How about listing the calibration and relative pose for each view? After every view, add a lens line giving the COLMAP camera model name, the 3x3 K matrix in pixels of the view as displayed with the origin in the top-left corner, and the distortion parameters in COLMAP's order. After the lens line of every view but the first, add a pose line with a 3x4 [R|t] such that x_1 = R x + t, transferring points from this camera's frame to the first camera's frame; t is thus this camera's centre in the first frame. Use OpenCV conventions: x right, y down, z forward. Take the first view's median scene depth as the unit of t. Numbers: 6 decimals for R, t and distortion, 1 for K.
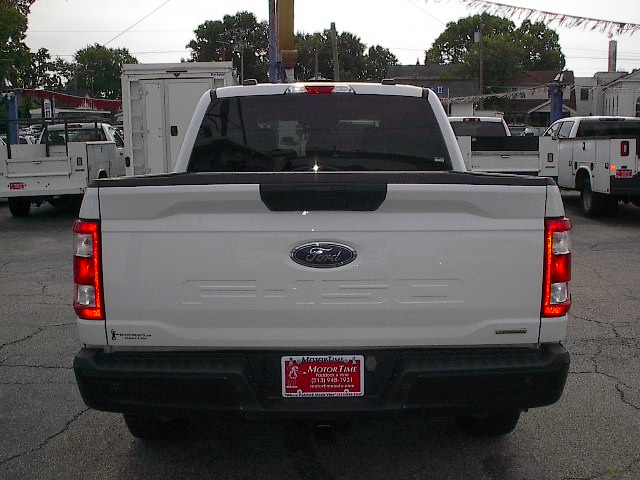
lens RADIAL K [[713.3, 0, 324.2], [0, 713.3, 239.4], [0, 0, 1]] dist [-0.125516, 0.053580]
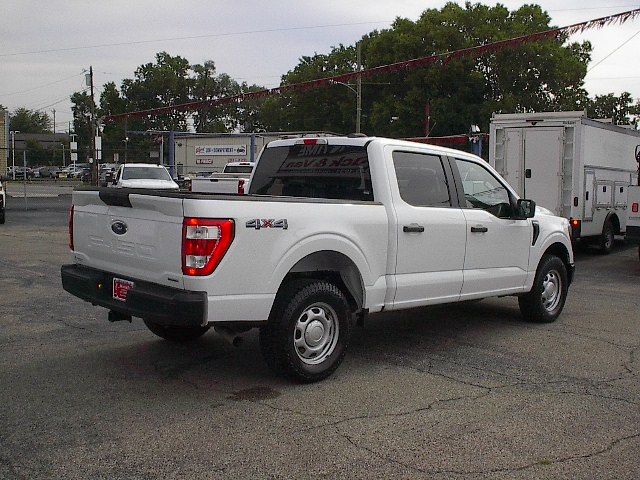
lens RADIAL K [[713.3, 0, 324.2], [0, 713.3, 239.4], [0, 0, 1]] dist [-0.125516, 0.053580]
pose [[0.695877, 0.087865, -0.712765, 0.345498], [-0.130619, 0.991418, -0.005309, -0.002085], [0.706182, 0.096795, 0.701382, 0.000727]]
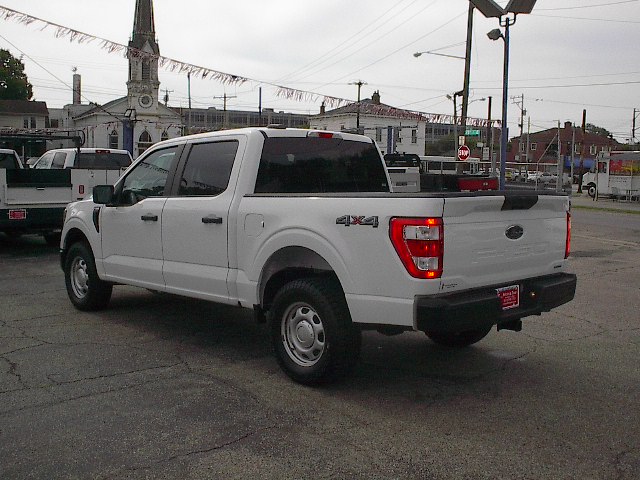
lens RADIAL K [[713.3, 0, 324.2], [0, 713.3, 239.4], [0, 0, 1]] dist [-0.125516, 0.053580]
pose [[0.727066, -0.046826, 0.684969, -0.316802], [0.075529, 0.997071, -0.012008, 0.004678], [-0.682401, 0.060466, 0.728473, -0.007903]]
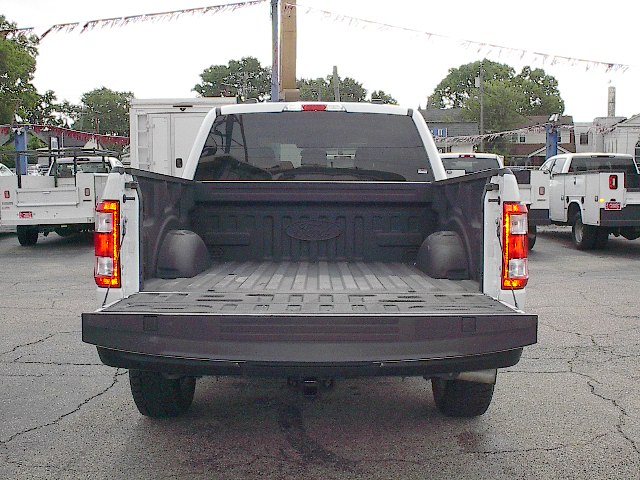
lens RADIAL K [[713.3, 0, 324.2], [0, 713.3, 239.4], [0, 0, 1]] dist [-0.125516, 0.053580]
pose [[0.999964, 0.007888, -0.003001, 0.004418], [-0.008058, 0.998073, -0.061523, 0.019847], [0.002510, 0.061545, 0.998101, -0.029757]]
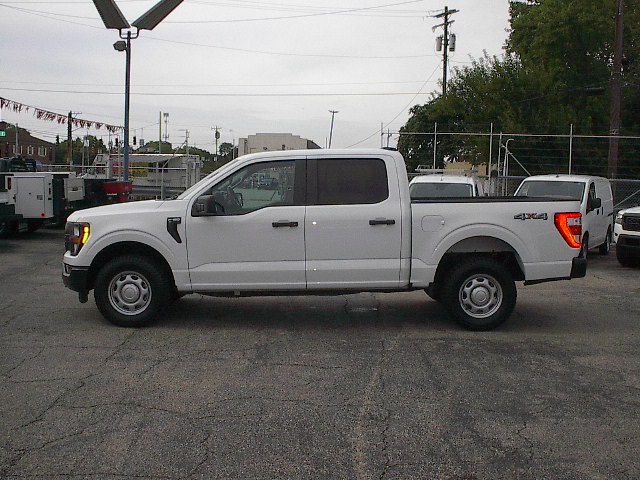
lens RADIAL K [[713.3, 0, 324.2], [0, 713.3, 239.4], [0, 0, 1]] dist [-0.125516, 0.053580]
pose [[-0.004638, -0.074340, 0.997222, -0.593608], [0.122112, 0.989728, 0.074349, -0.046289], [-0.992505, 0.122118, 0.004488, 0.364927]]
